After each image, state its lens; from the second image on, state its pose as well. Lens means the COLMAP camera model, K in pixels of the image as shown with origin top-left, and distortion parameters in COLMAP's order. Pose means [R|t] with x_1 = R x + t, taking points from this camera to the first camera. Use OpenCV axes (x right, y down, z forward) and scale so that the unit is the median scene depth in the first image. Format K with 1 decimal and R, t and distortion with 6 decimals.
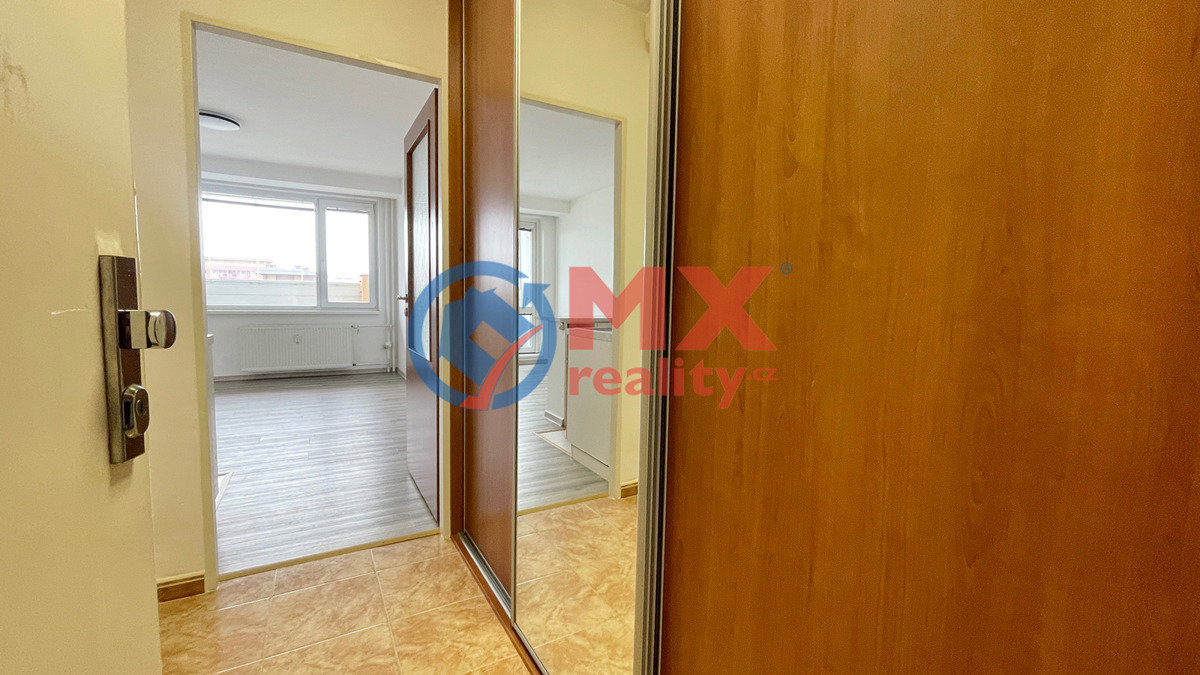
lens RADIAL K [[487.7, 0, 596.3], [0, 487.7, 341.9], [0, 0, 1]] dist [-0.000275, 0.000493]
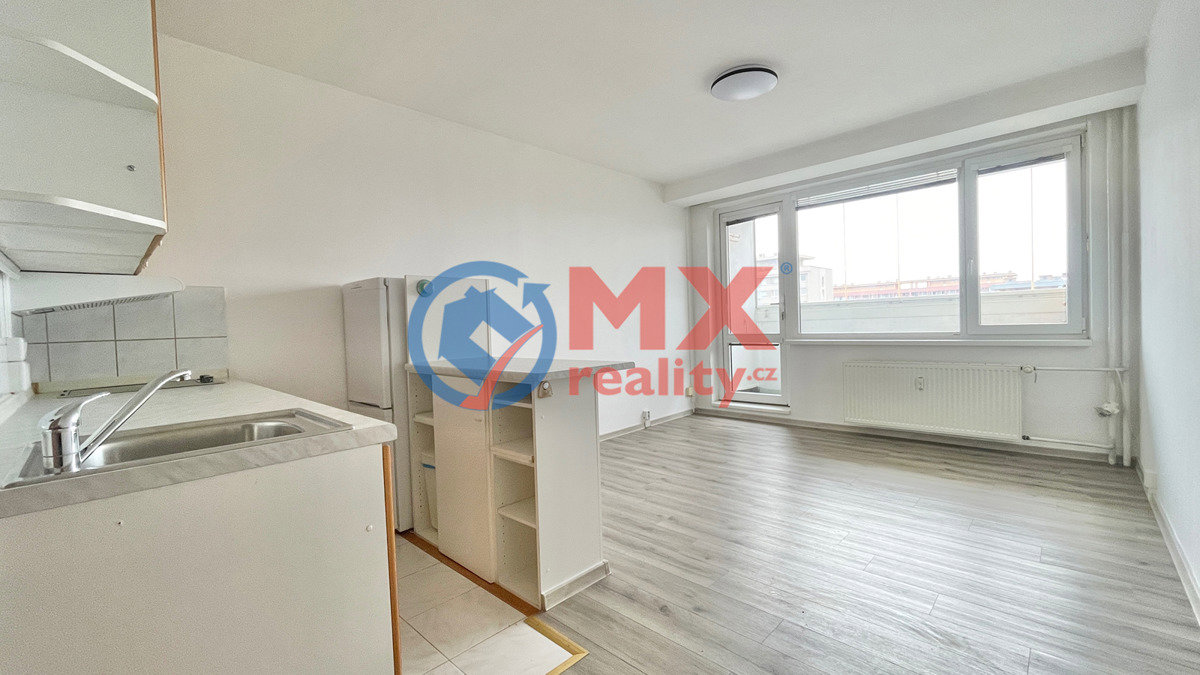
lens RADIAL K [[487.7, 0, 593.3], [0, 487.7, 336.5], [0, 0, 1]] dist [-0.000275, 0.000493]
pose [[0.263688, -0.007736, -0.964577, -0.092439], [-0.042616, 0.998898, -0.019662, -0.034954], [0.963666, 0.046291, 0.263068, 0.372089]]
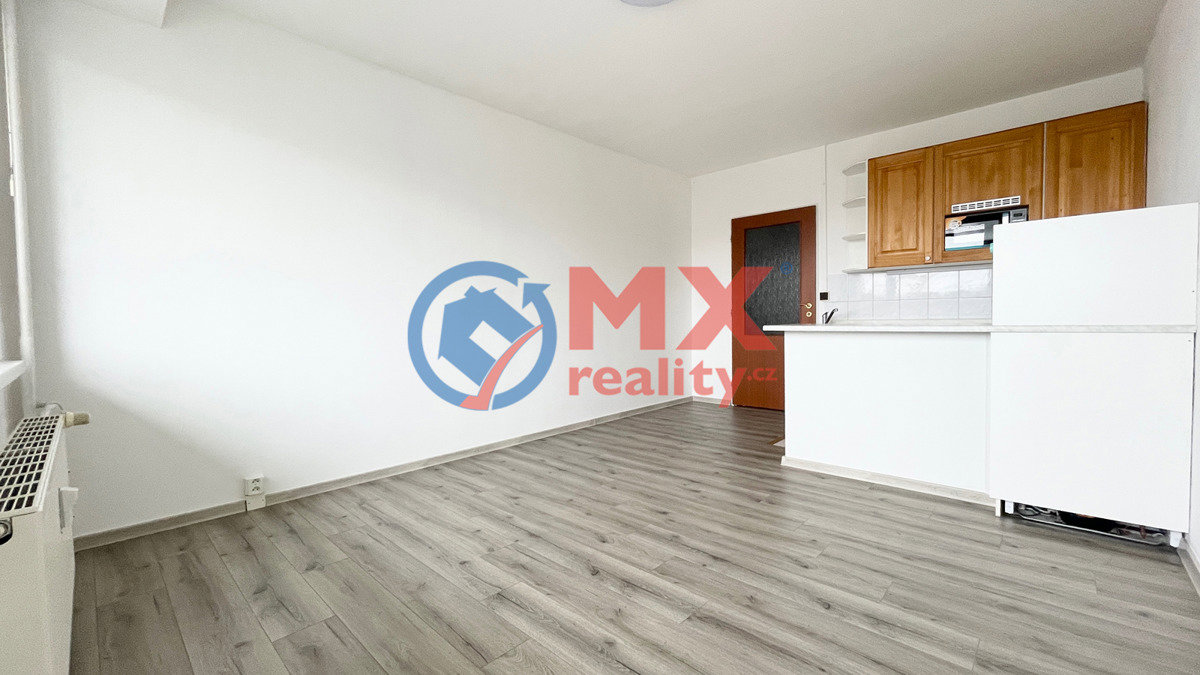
lens RADIAL K [[487.7, 0, 598.0], [0, 487.7, 336.4], [0, 0, 1]] dist [-0.000275, 0.000493]
pose [[-0.285696, -0.055966, 0.956685, -0.796595], [0.092495, 0.992022, 0.085655, -0.068910], [-0.953846, 0.112960, -0.278240, 0.763669]]
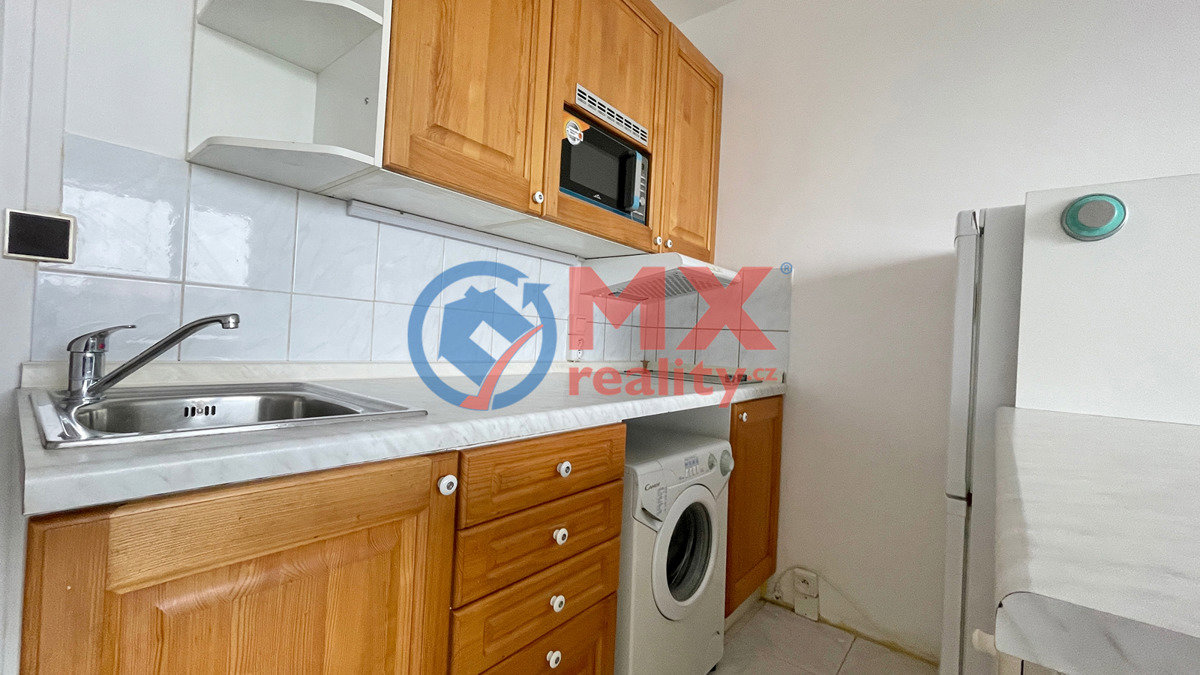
lens RADIAL K [[487.7, 0, 600.0], [0, 487.7, 333.4], [0, 0, 1]] dist [-0.000275, 0.000493]
pose [[-0.933799, -0.081061, -0.348494, -0.322873], [-0.111179, 0.991521, 0.067277, -0.035988], [0.340085, 0.101569, -0.934893, 0.437315]]
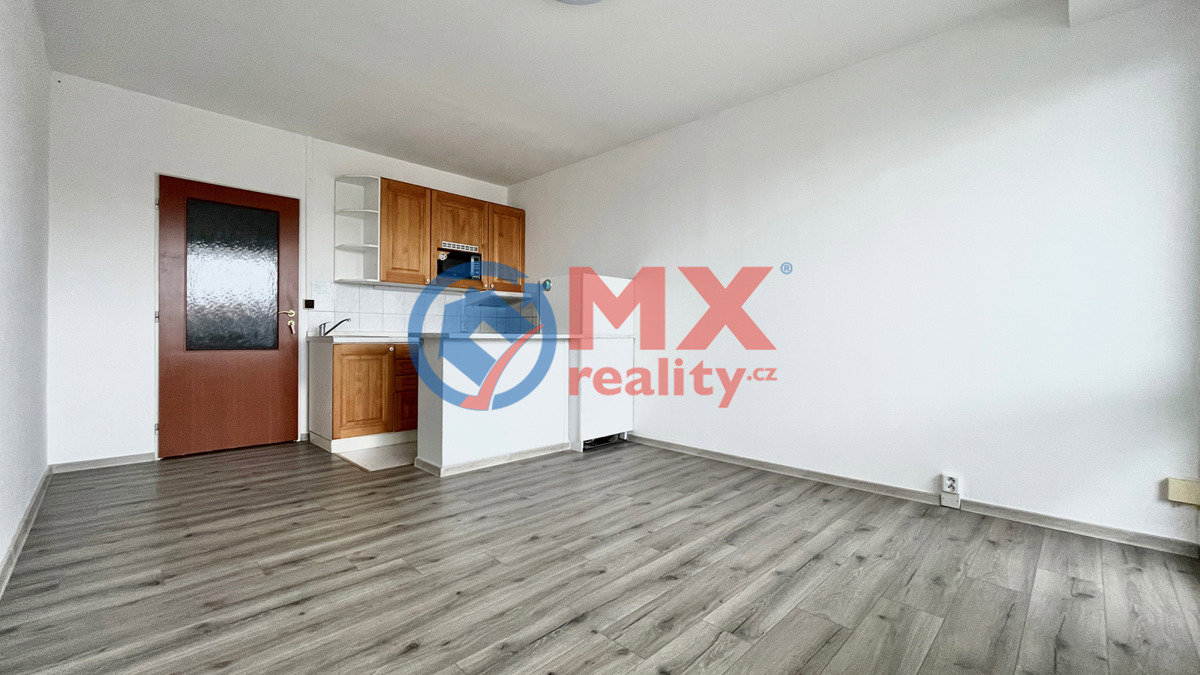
lens RADIAL K [[487.7, 0, 596.8], [0, 487.7, 334.3], [0, 0, 1]] dist [-0.000275, 0.000493]
pose [[-0.966582, -0.032045, -0.254347, -0.420180], [-0.053392, 0.995564, 0.077475, -0.065420], [0.250736, 0.088466, -0.964005, 0.944249]]
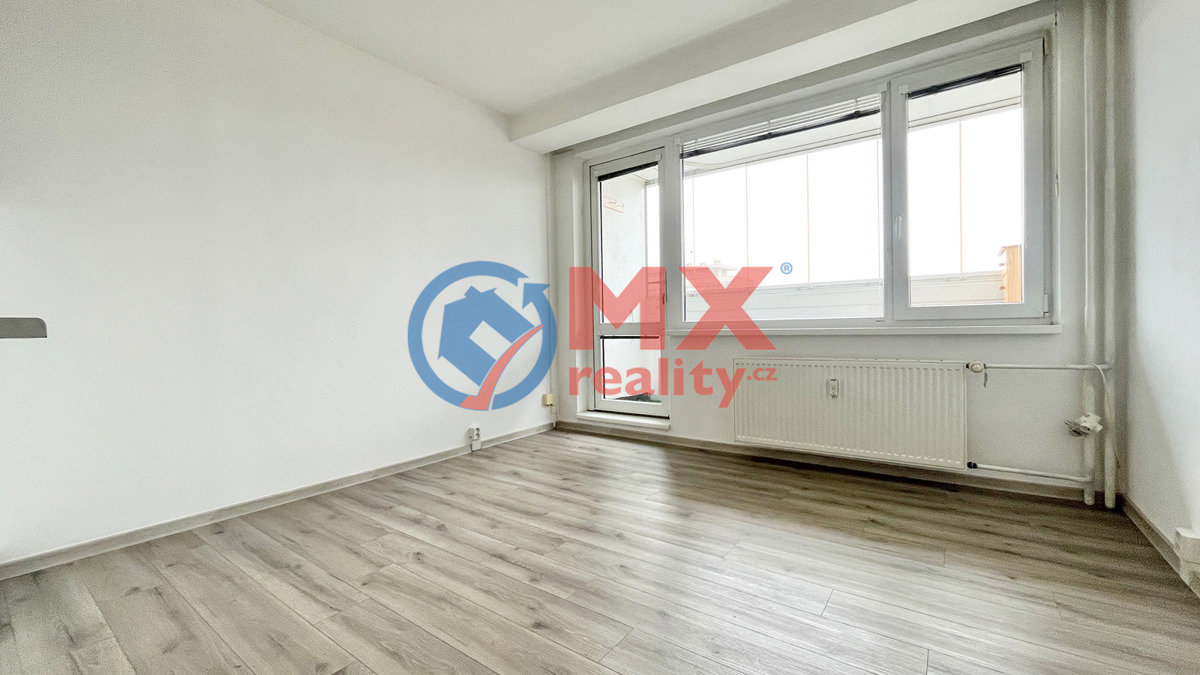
lens RADIAL K [[487.7, 0, 595.9], [0, 487.7, 336.4], [0, 0, 1]] dist [-0.000275, 0.000493]
pose [[0.396648, -0.015996, -0.917831, -0.254664], [-0.052587, 0.997810, -0.040116, -0.023200], [0.916463, 0.064178, 0.394938, 0.557869]]
